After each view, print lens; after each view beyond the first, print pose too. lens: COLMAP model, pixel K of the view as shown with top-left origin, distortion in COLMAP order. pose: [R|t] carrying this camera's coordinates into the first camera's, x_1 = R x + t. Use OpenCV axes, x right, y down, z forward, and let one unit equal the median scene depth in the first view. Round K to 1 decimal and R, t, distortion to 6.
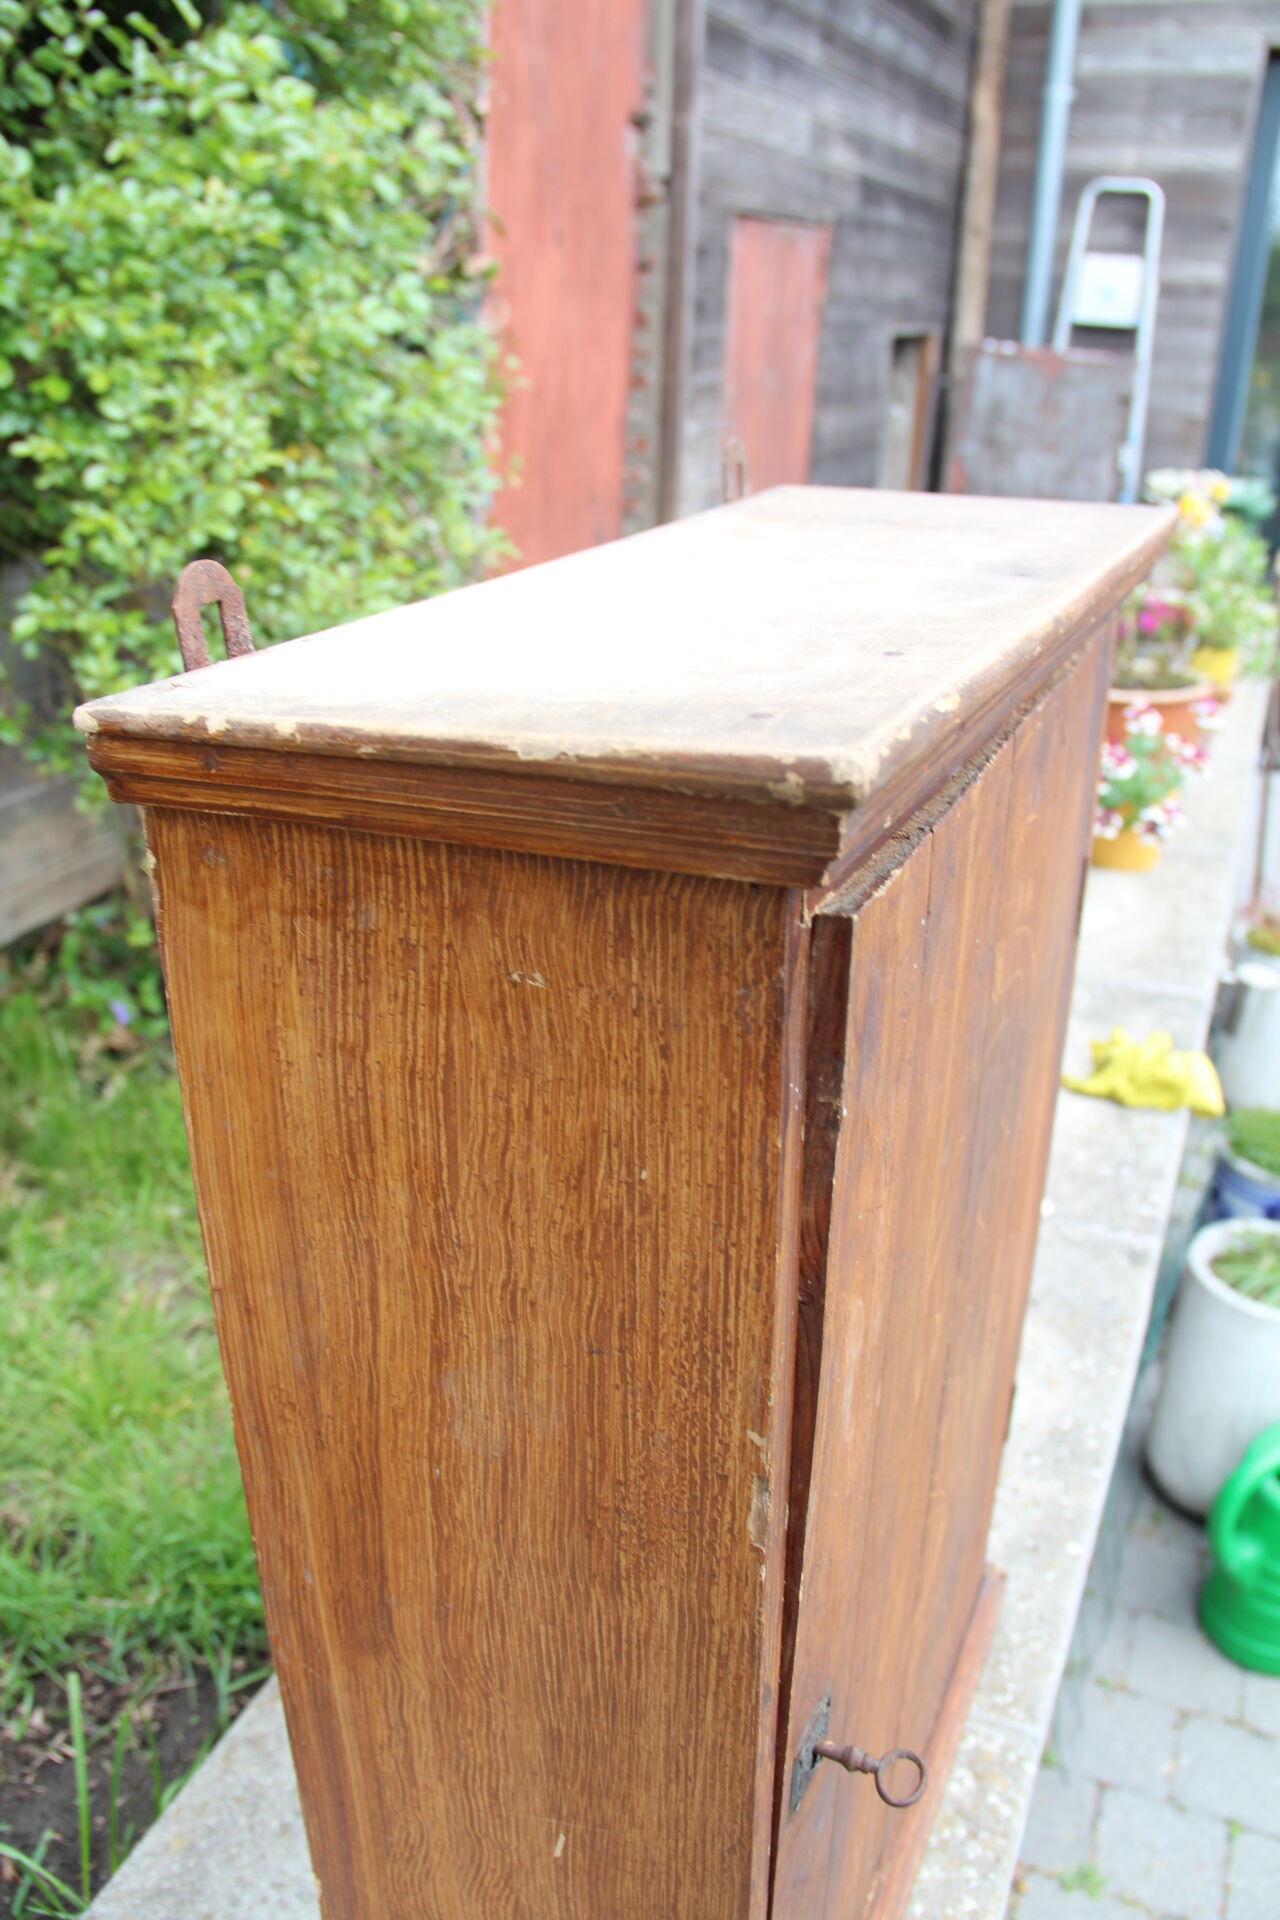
lens RADIAL K [[1558.1, 0, 636.7], [0, 1558.1, 993.2], [0, 0, 1]] dist [-0.189658, 0.131544]
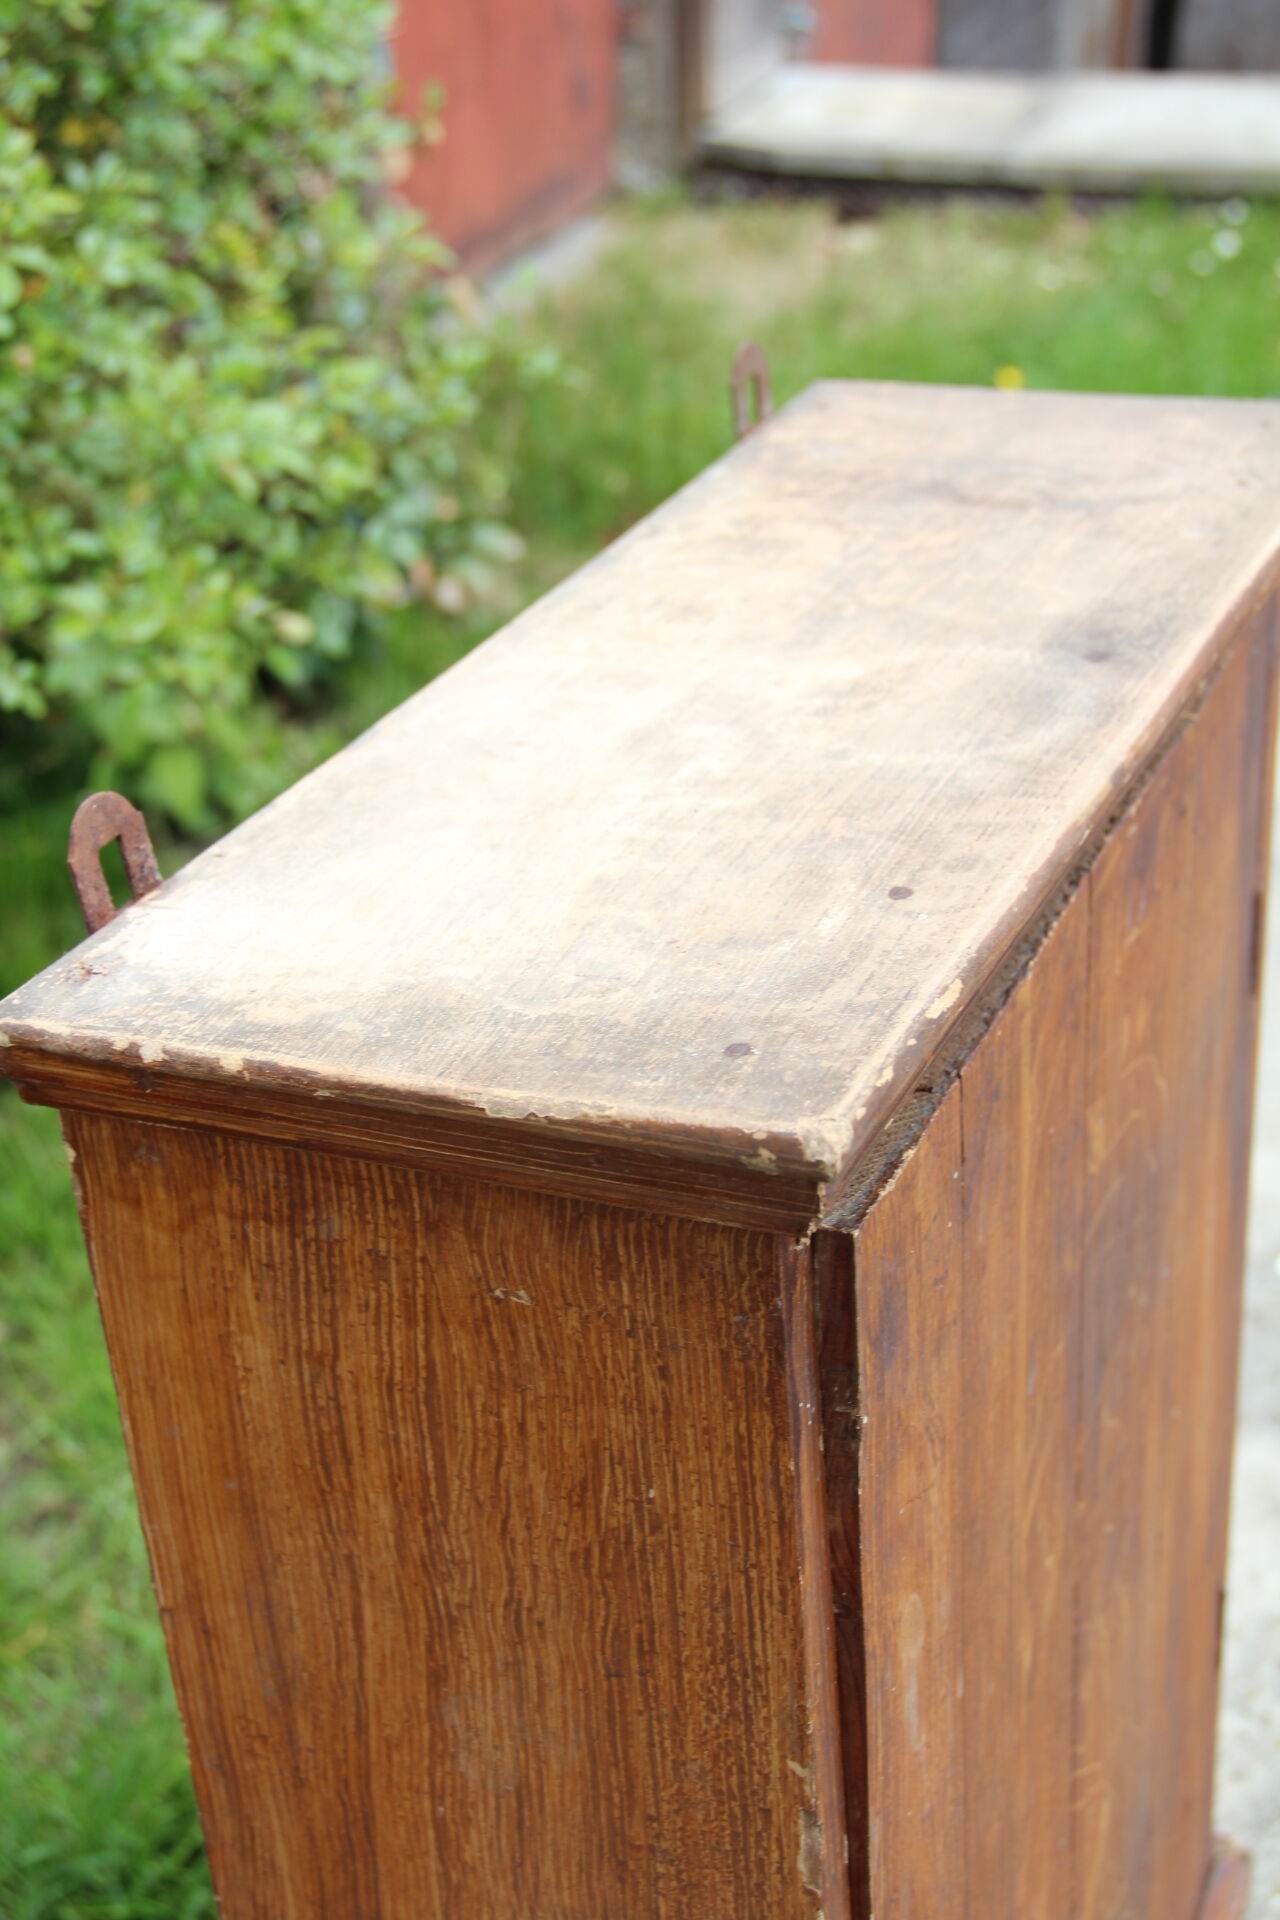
lens RADIAL K [[2804.3, 0, 640.0], [0, 2804.3, 960.0], [0, 0, 1]] dist [-0.021653, 0.535711]
pose [[0.997796, -0.059518, -0.029327, 0.062732], [0.061664, 0.994988, 0.078714, -0.315634], [0.024495, -0.080349, 0.996466, -0.601668]]
